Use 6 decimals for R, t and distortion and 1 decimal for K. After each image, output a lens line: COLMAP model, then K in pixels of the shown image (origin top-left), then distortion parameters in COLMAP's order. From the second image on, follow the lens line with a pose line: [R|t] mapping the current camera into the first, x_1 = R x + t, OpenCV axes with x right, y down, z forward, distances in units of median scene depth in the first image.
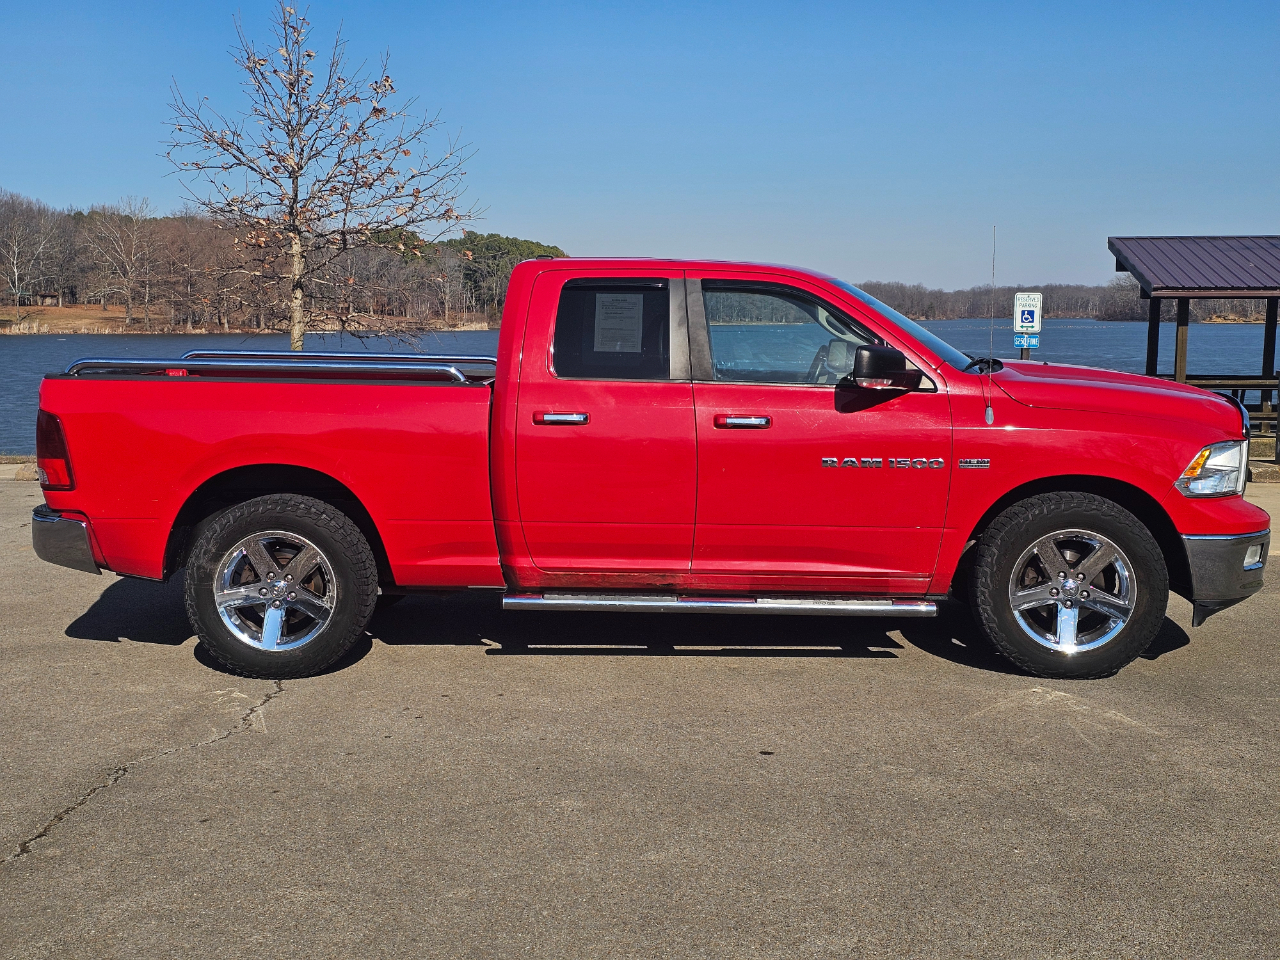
lens RADIAL K [[1767.8, 0, 640.0], [0, 1767.8, 480.0], [0, 0, 1]] dist [0.195439, -0.703239]
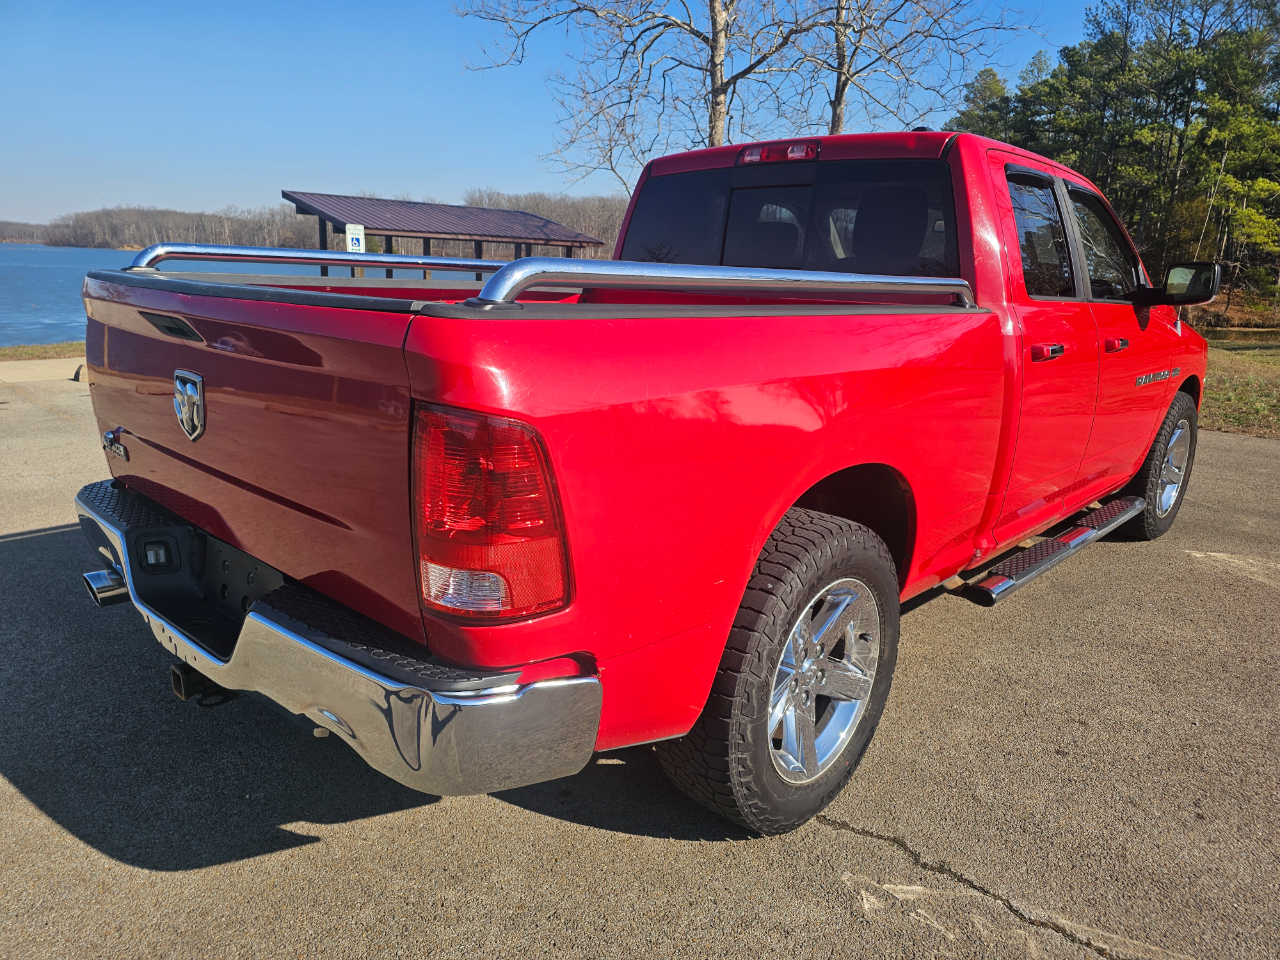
lens RADIAL K [[864.2, 0, 640.0], [0, 864.2, 480.0], [0, 0, 1]] dist [0.062253, -0.053791]
pose [[0.641845, -0.166364, 0.748571, -0.437769], [0.041648, 0.982305, 0.182599, -0.054064], [-0.765703, -0.086024, 0.637416, 0.862258]]
